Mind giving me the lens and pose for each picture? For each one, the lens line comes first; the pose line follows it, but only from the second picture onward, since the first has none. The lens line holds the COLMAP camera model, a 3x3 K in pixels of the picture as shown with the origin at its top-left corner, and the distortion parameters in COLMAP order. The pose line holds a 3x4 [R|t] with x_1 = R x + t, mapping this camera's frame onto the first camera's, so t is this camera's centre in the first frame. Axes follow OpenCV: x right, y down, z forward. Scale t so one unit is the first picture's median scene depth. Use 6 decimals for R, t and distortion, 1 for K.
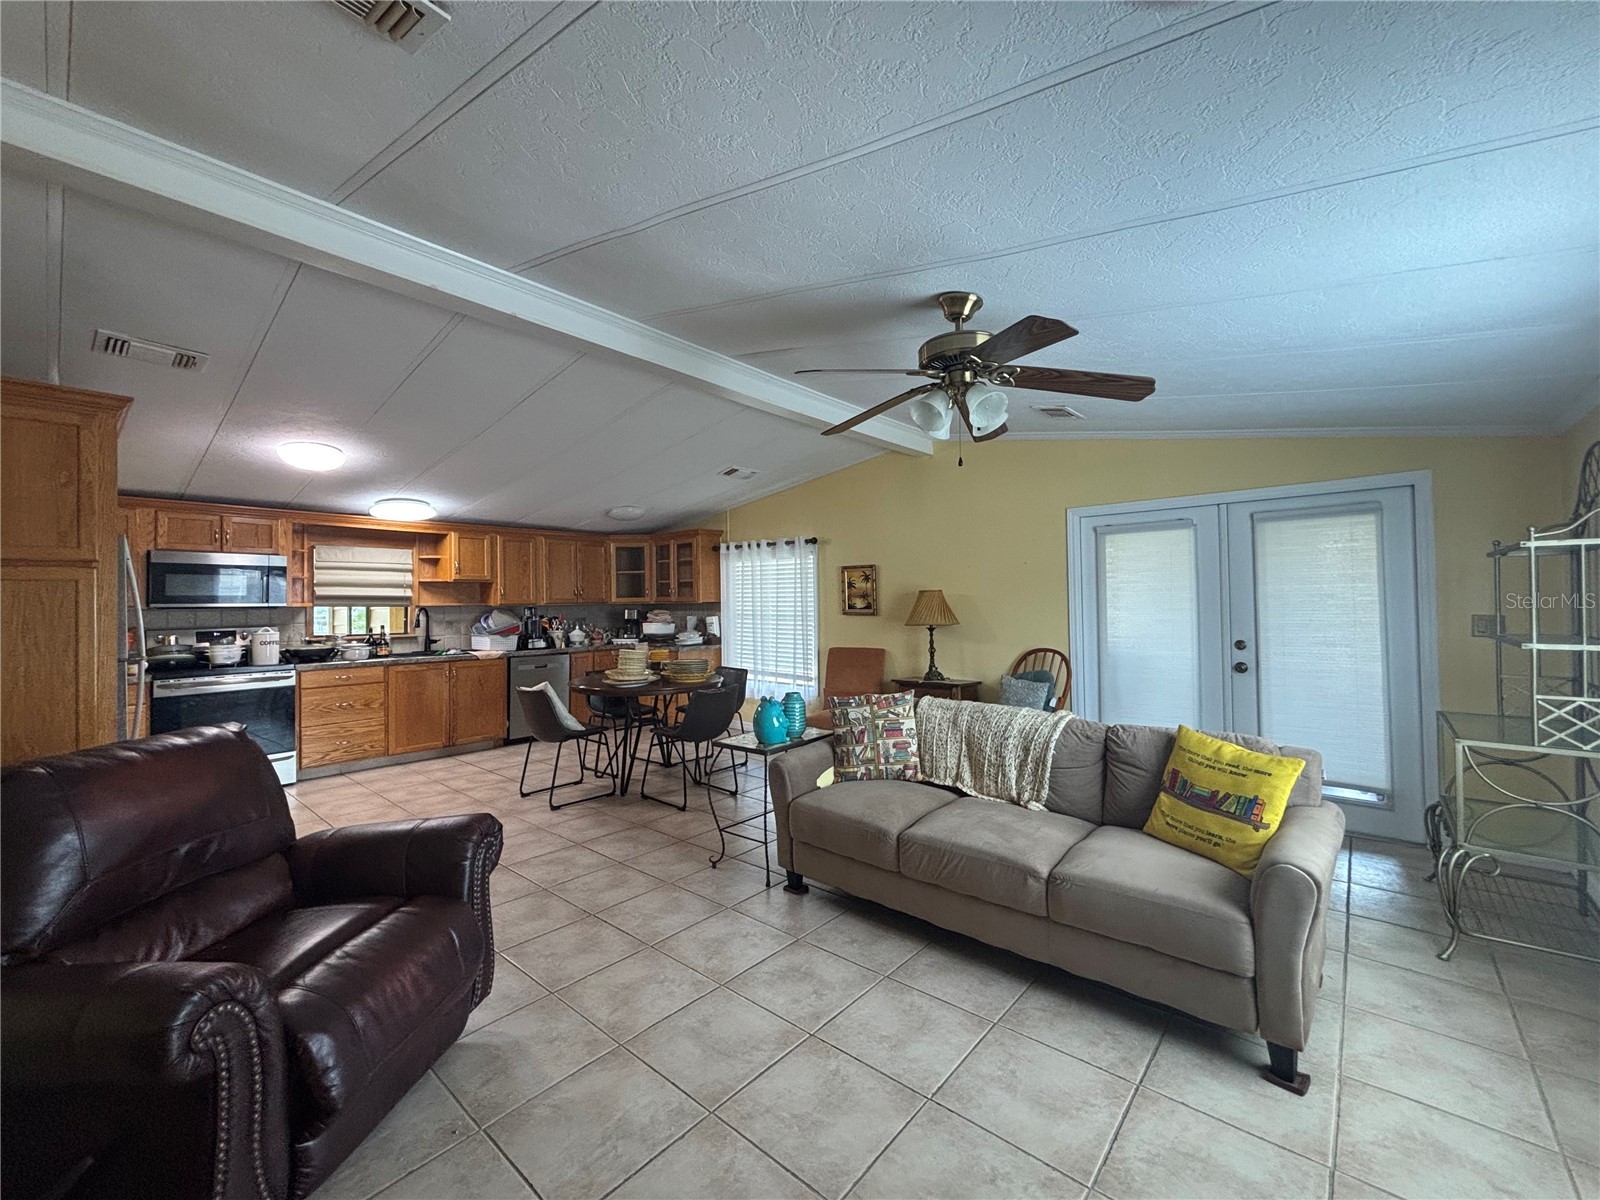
lens RADIAL K [[647.7, 0, 810.4], [0, 647.7, 589.5], [0, 0, 1]] dist [0.001317, -0.000277]
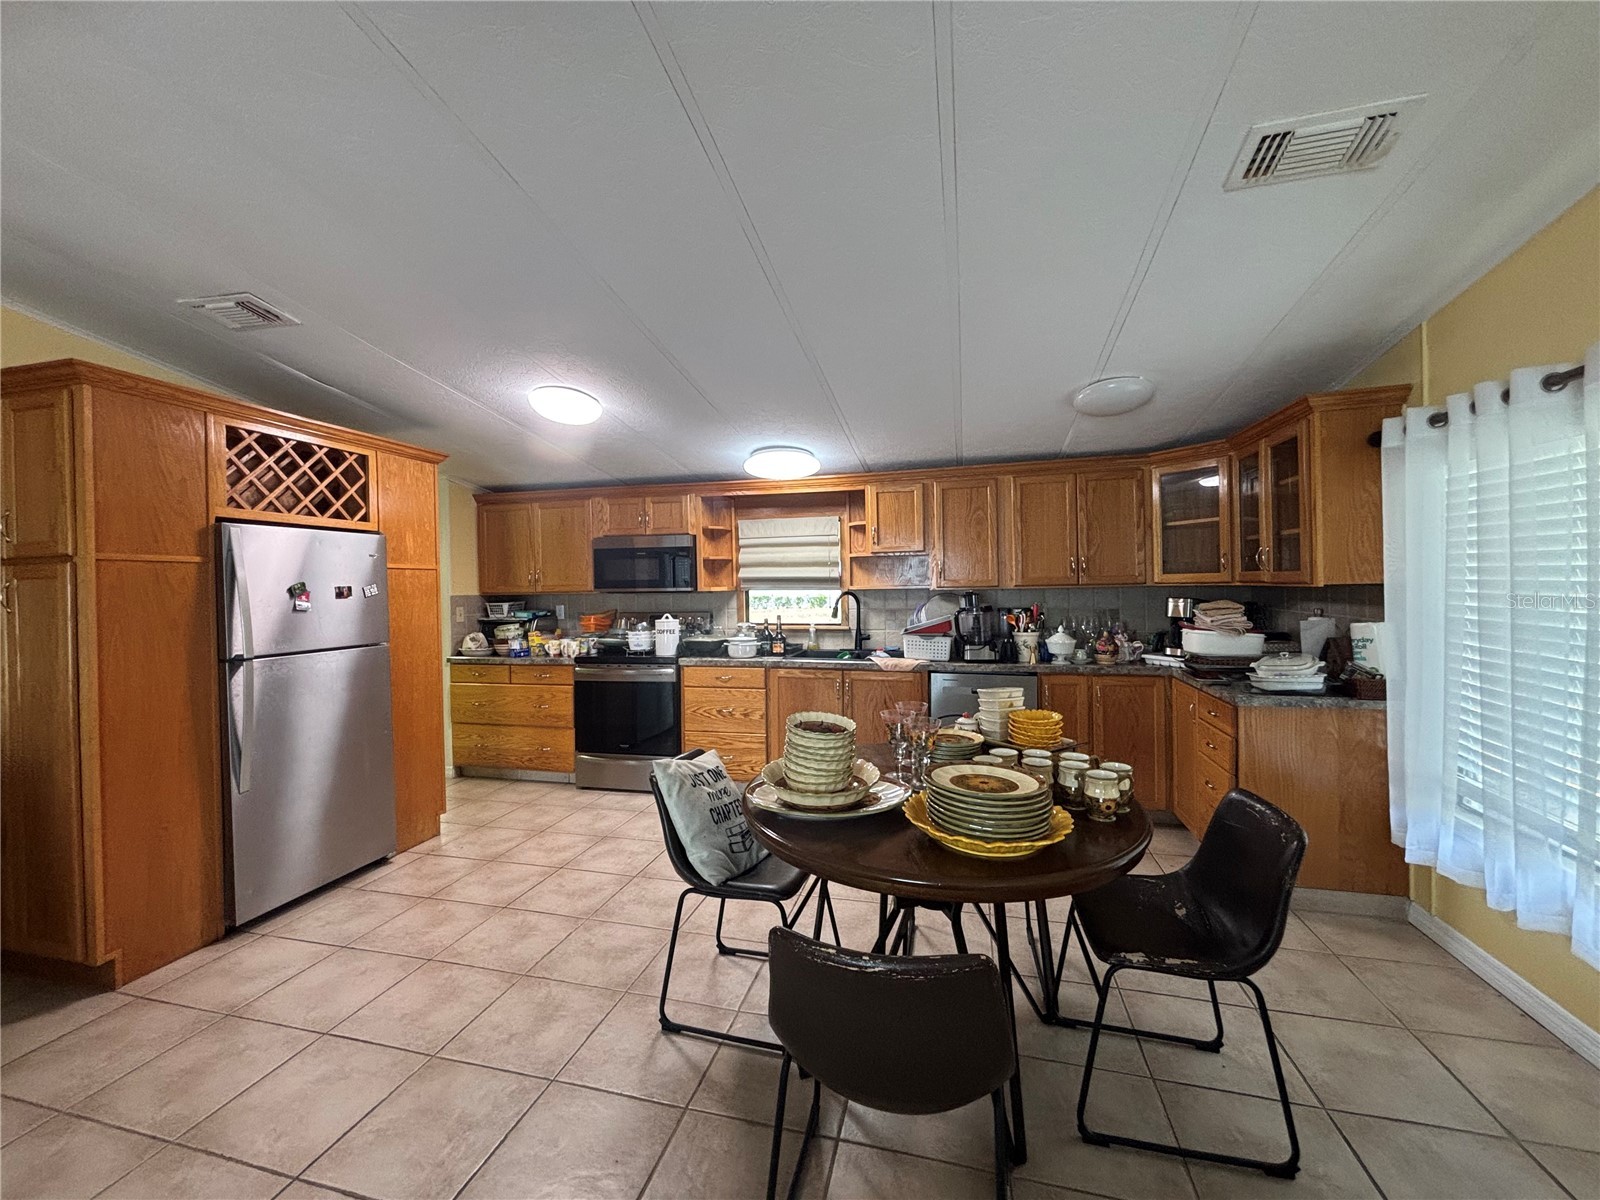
lens RADIAL K [[647.7, 0, 806.6], [0, 647.7, 586.4], [0, 0, 1]] dist [0.001317, -0.000277]
pose [[0.432419, 0.008499, -0.901633, 0.051576], [0.028012, 0.999346, 0.022855, 0.003438], [0.901238, -0.035139, 0.431898, 0.608598]]
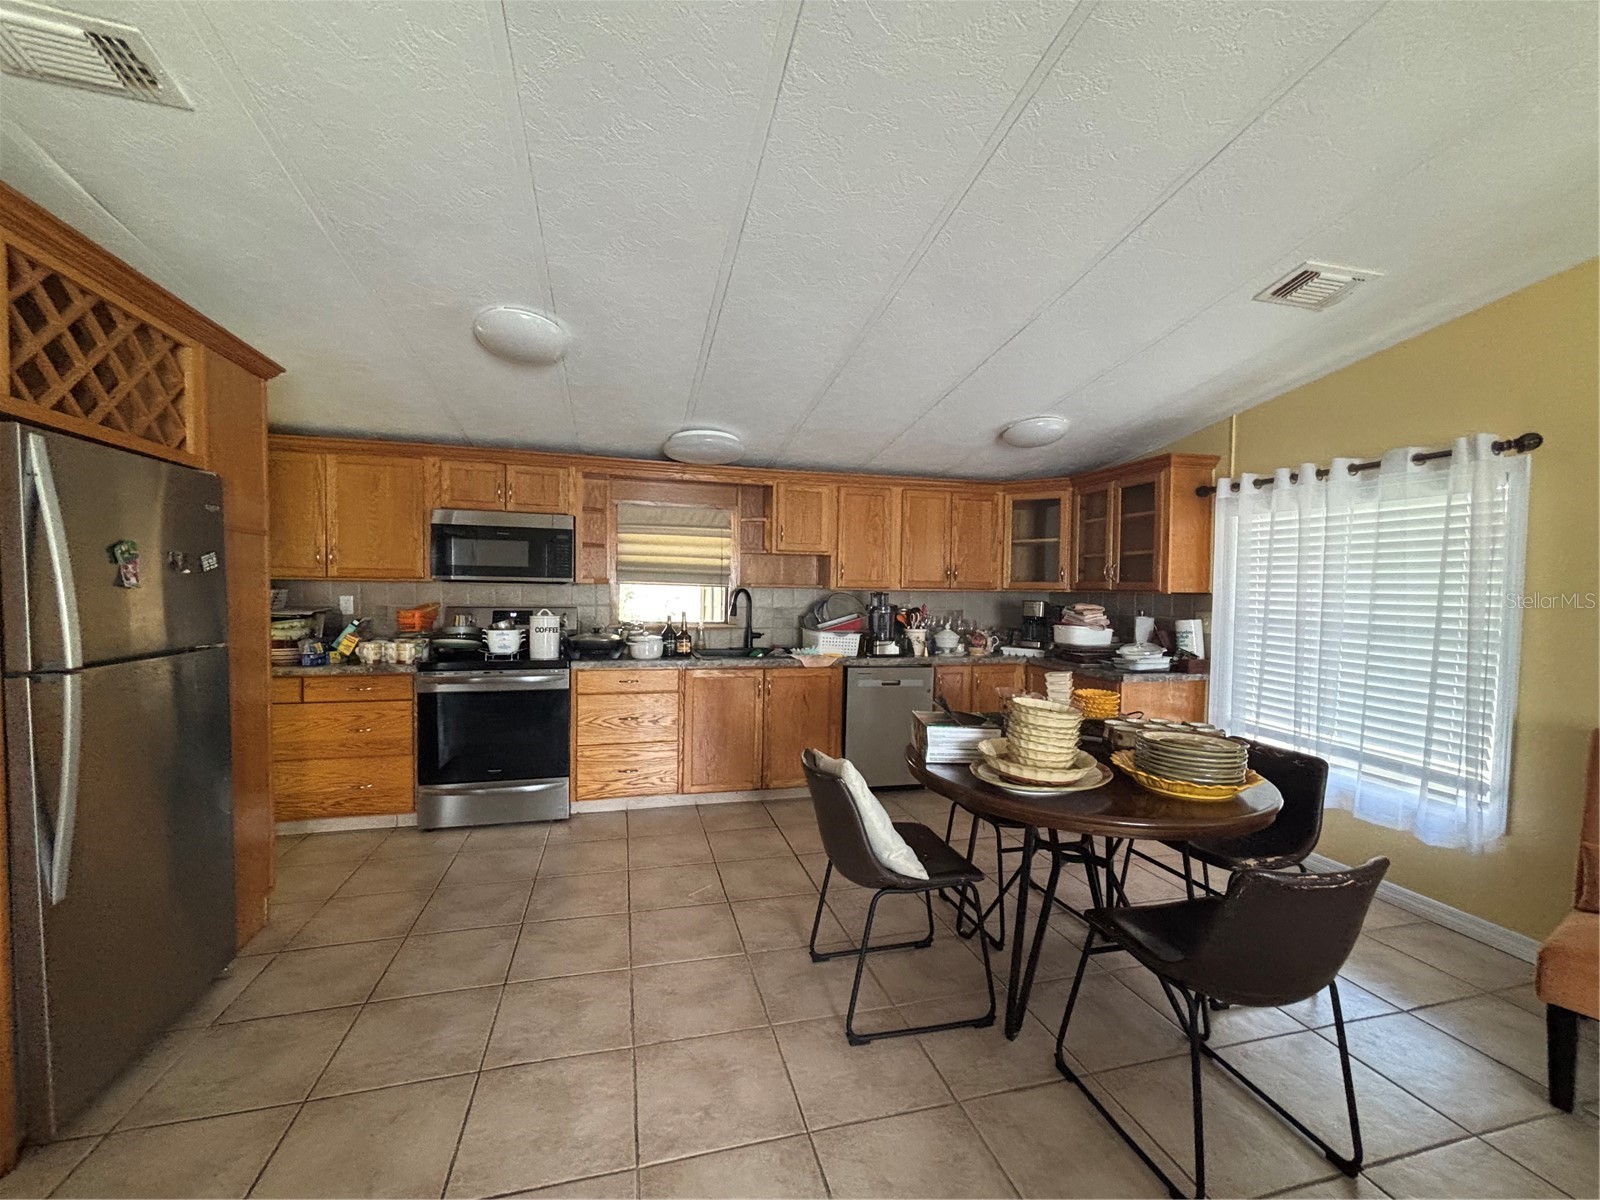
lens RADIAL K [[647.7, 0, 798.6], [0, 647.7, 607.2], [0, 0, 1]] dist [0.001317, -0.000277]
pose [[0.821695, 0.041941, -0.568381, -0.126289], [-0.015588, 0.998569, 0.051151, 0.010034], [0.569714, -0.033171, 0.821174, 0.419797]]
